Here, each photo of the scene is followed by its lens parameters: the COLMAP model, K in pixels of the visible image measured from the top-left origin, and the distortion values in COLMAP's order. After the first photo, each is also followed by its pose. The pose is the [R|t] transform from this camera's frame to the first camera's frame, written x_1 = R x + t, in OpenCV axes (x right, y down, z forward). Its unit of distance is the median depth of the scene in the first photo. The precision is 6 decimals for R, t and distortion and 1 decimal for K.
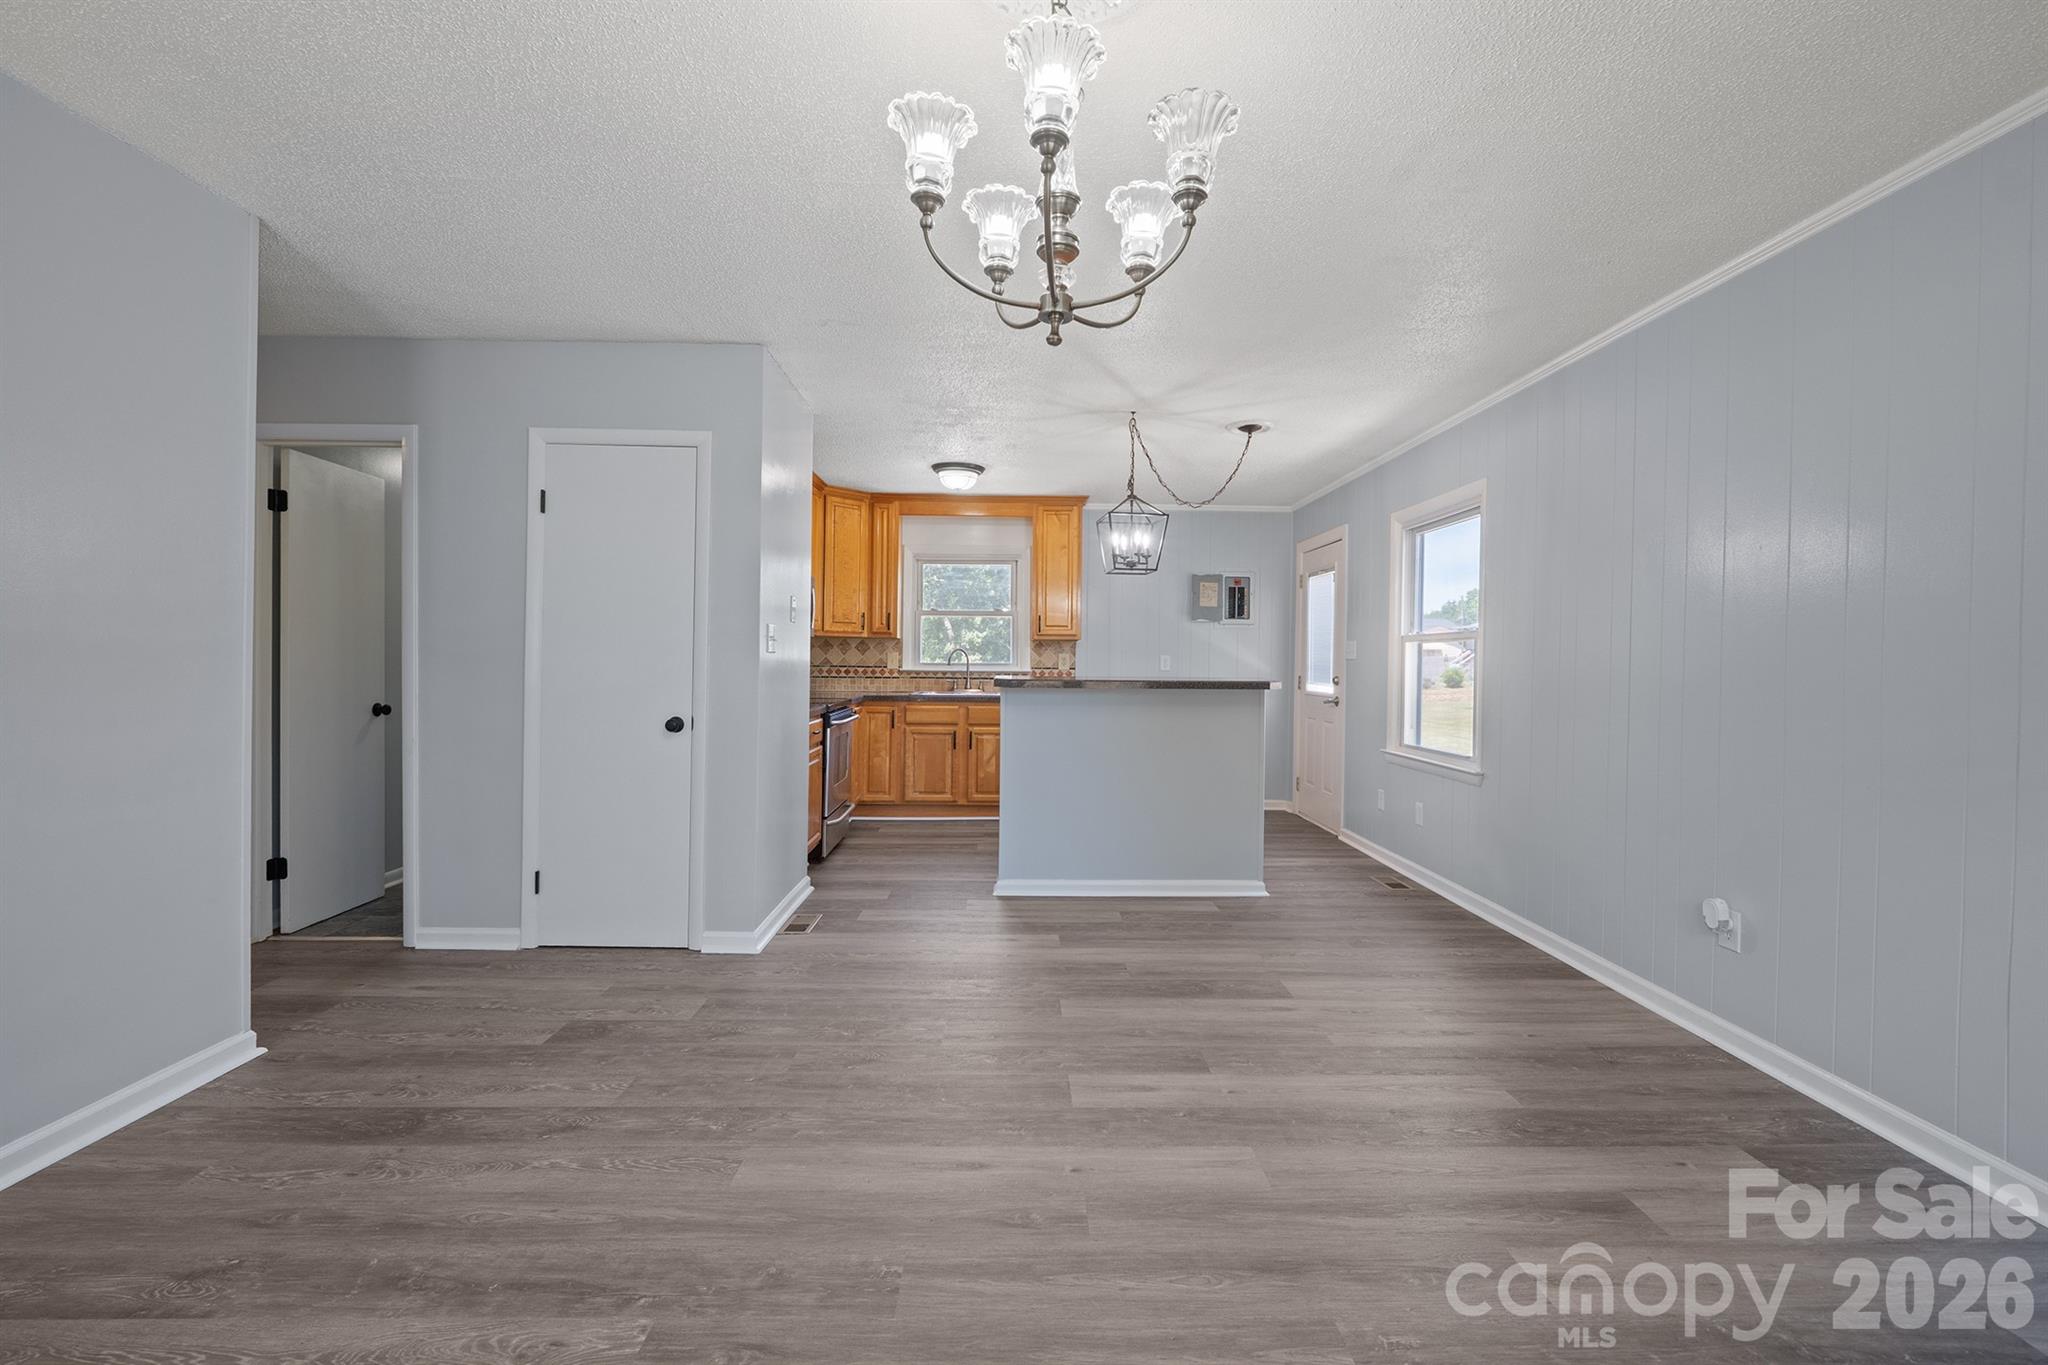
lens RADIAL K [[853.7, 0, 1027.7], [0, 853.7, 670.3], [0, 0, 1]] dist [-0.007088, 0.000579]
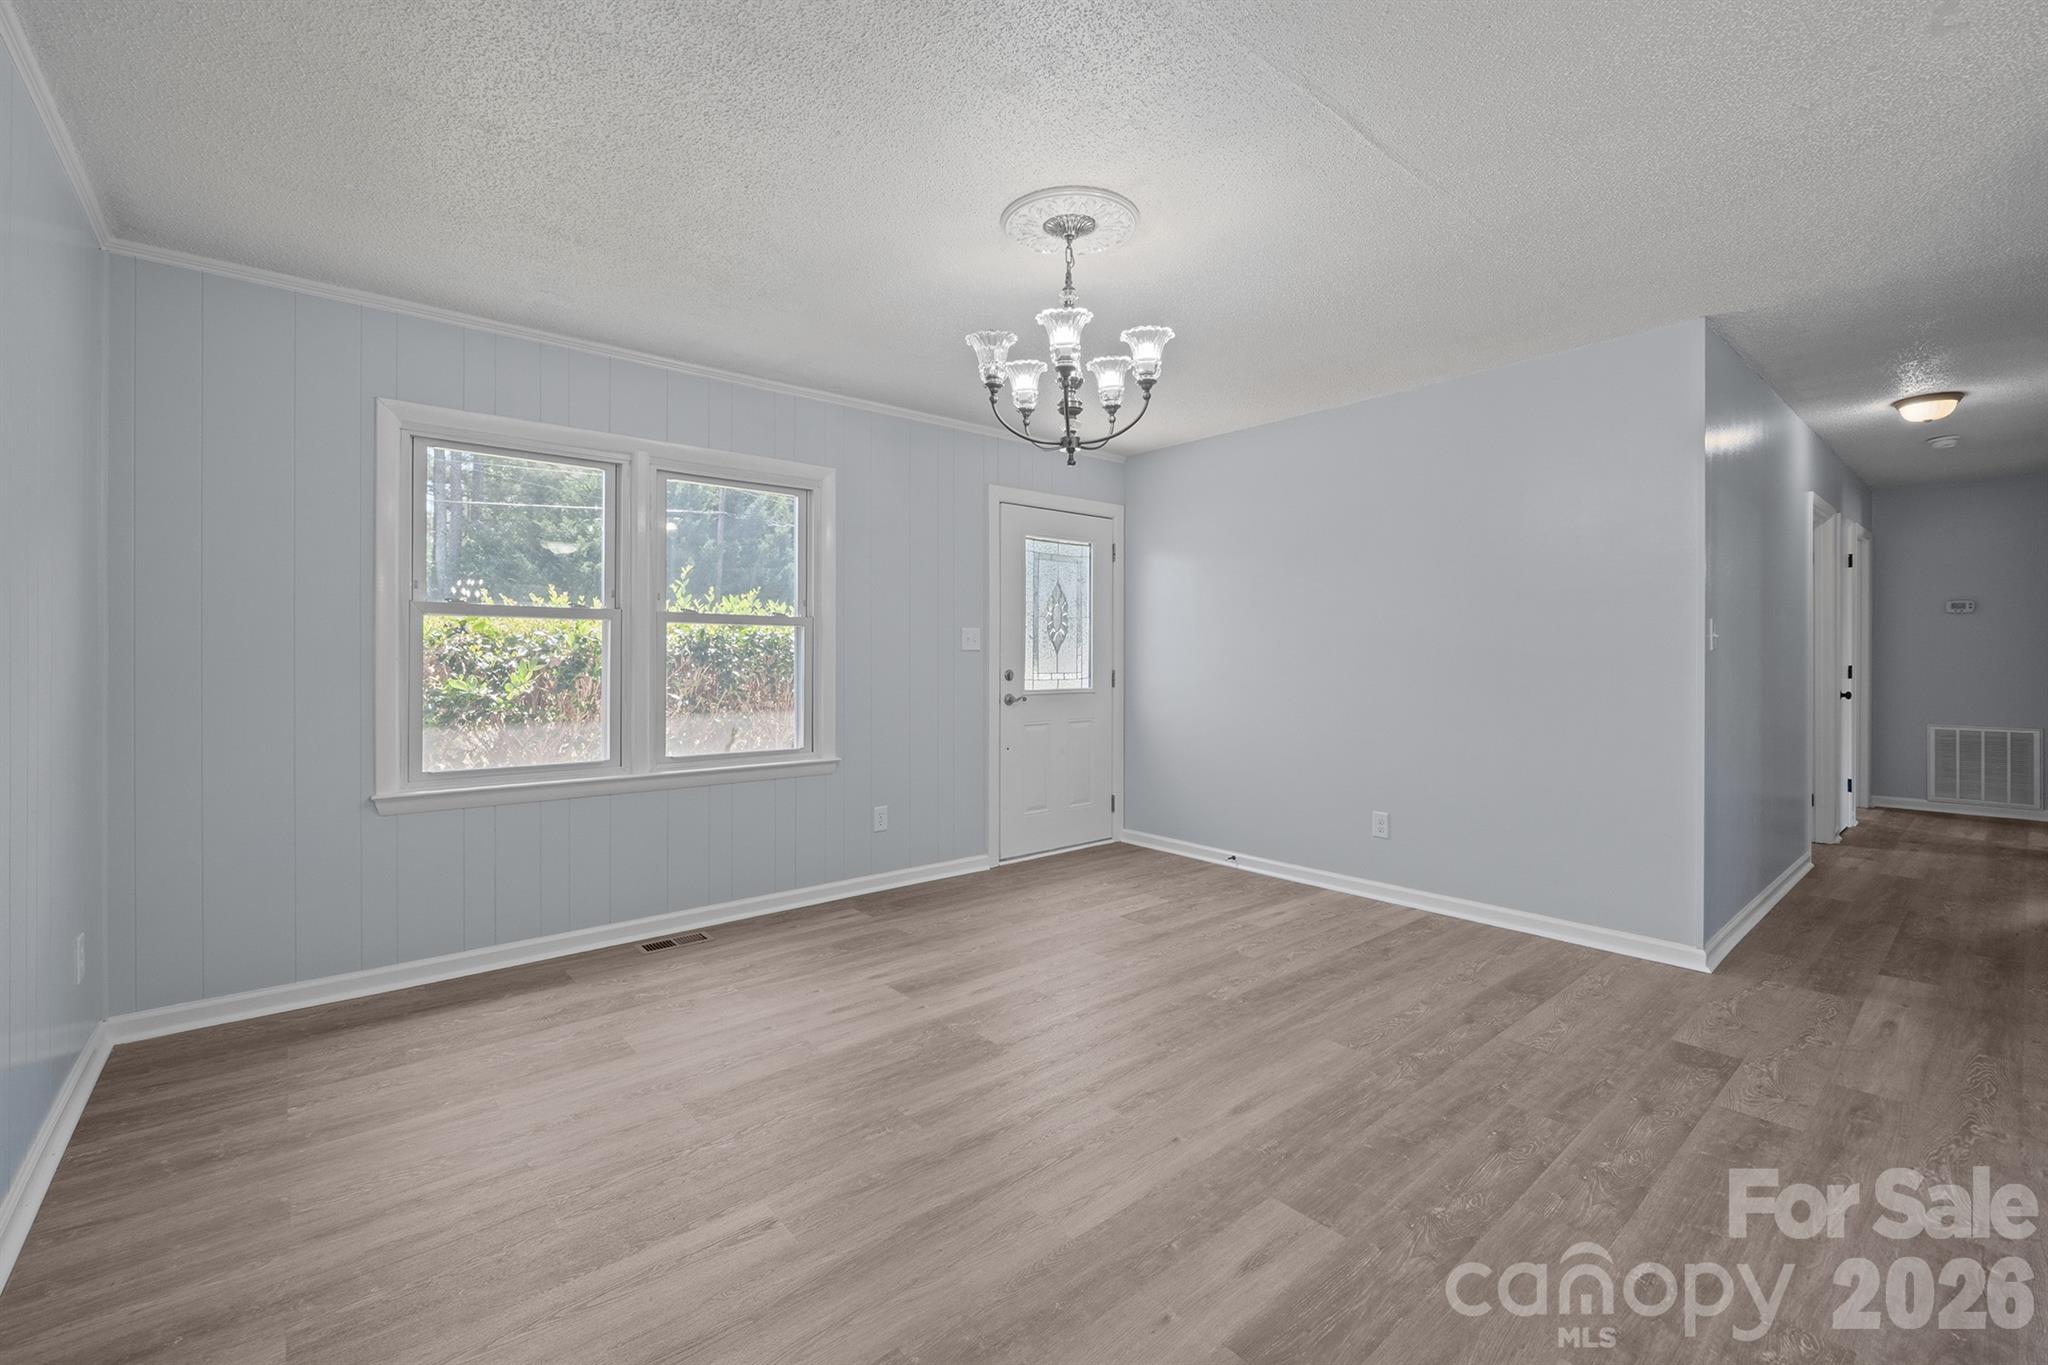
lens RADIAL K [[864.6, 0, 1033.8], [0, 864.6, 656.0], [0, 0, 1]] dist [-0.005898, -0.000290]
pose [[-0.770699, -0.010246, -0.637117, 0.399307], [-0.014923, 0.999887, 0.001972, -0.004219], [0.637025, 0.011027, -0.770764, 0.776880]]
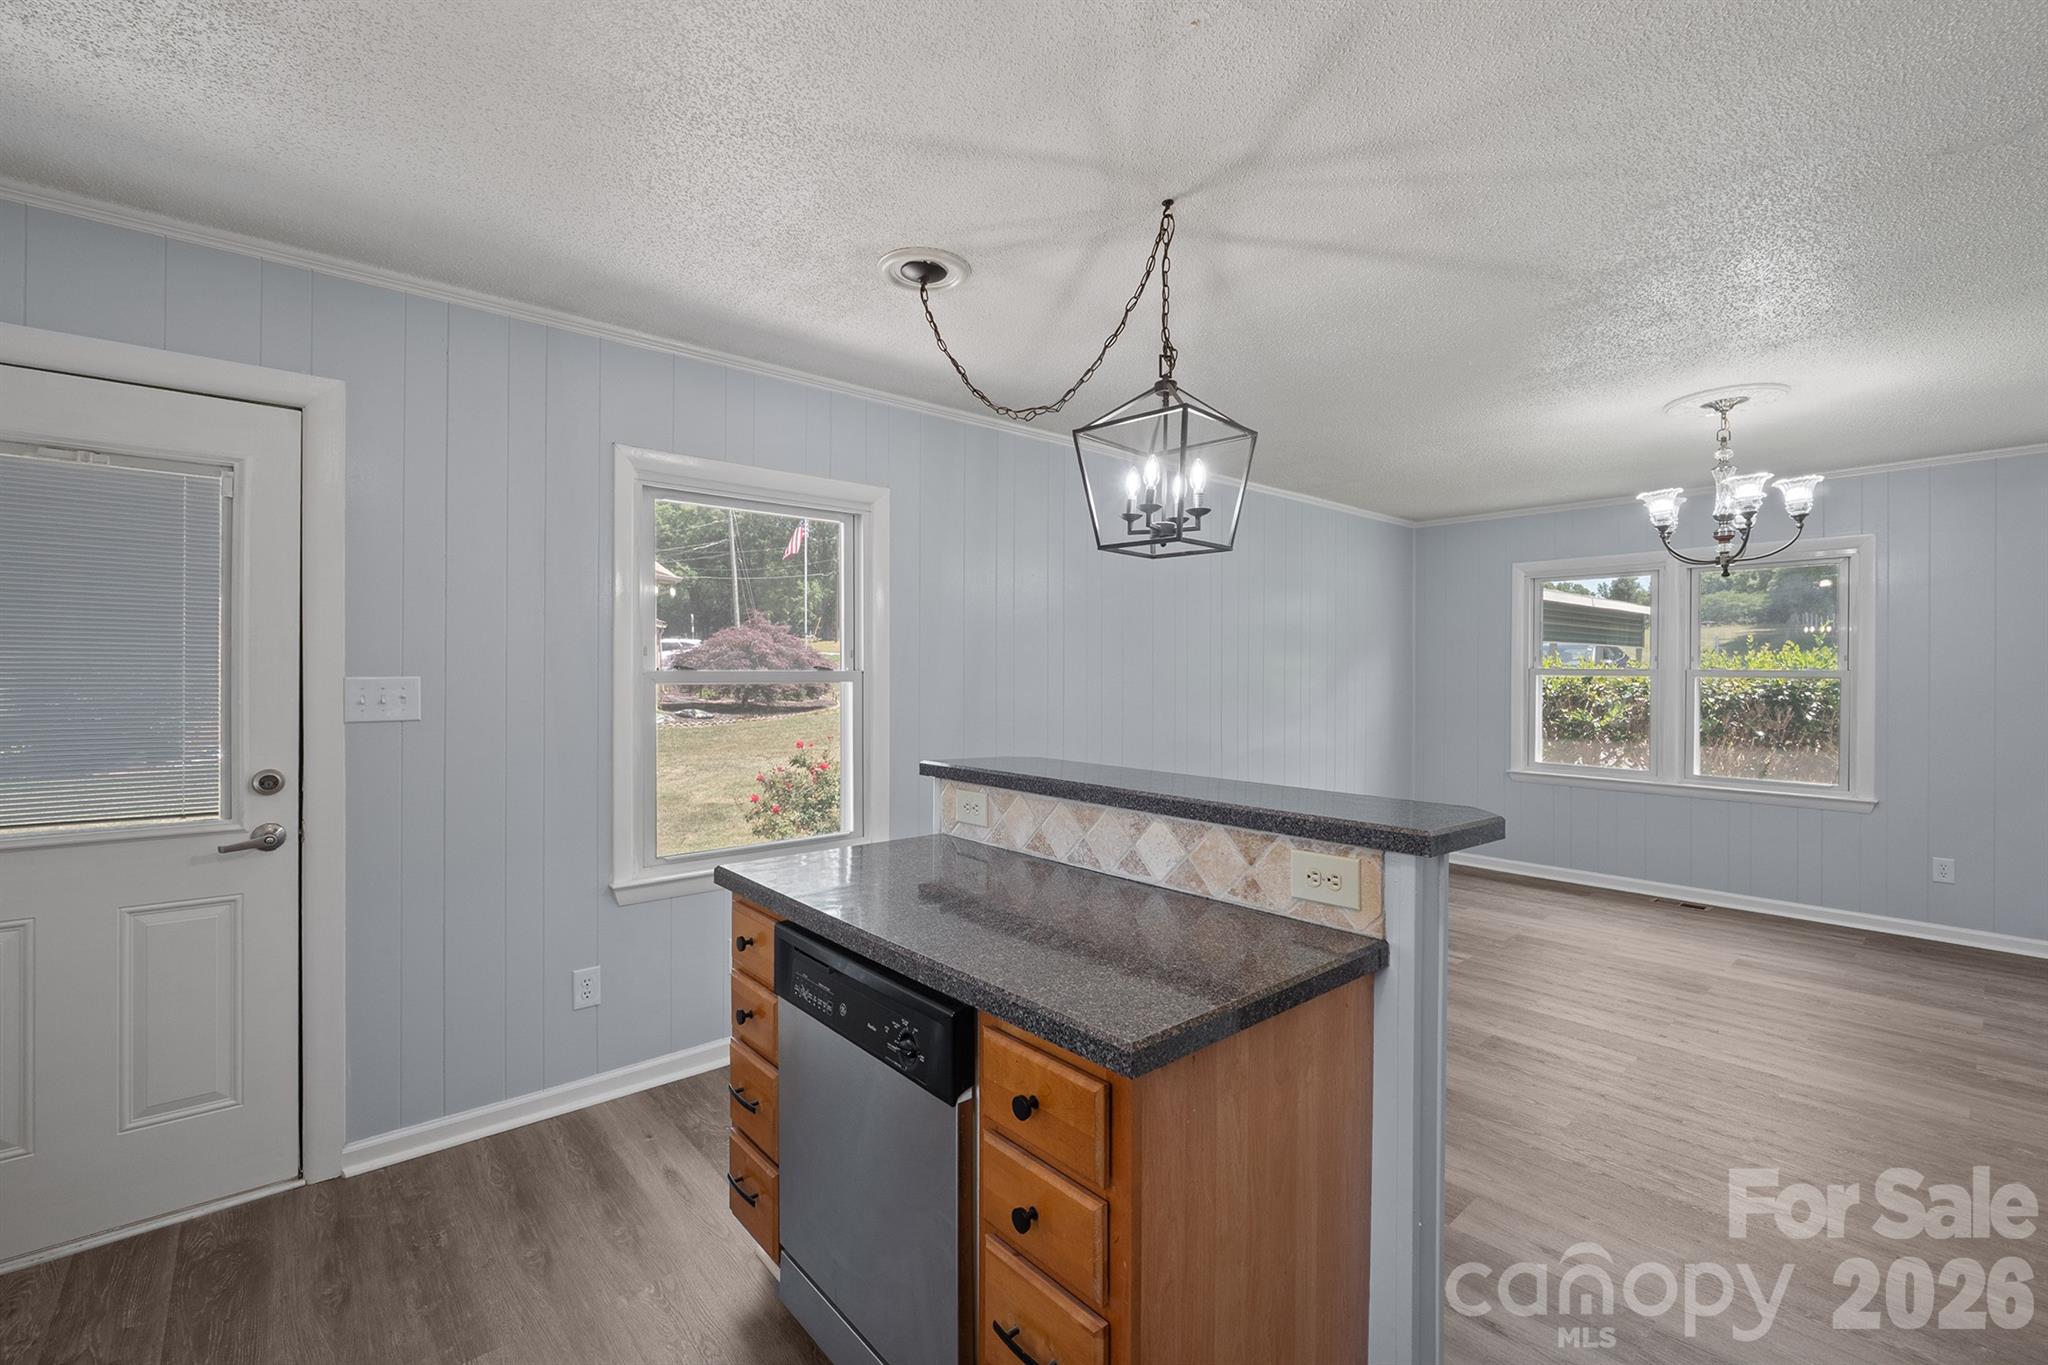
lens RADIAL K [[866.8, 0, 1027.0], [0, 866.8, 675.6], [0, 0, 1]] dist [-0.008516, -0.000211]
pose [[-0.641458, -0.014691, 0.767017, -0.185813], [0.000347, 0.999811, 0.019440, -0.056212], [-0.767158, 0.012736, -0.641332, 1.346179]]
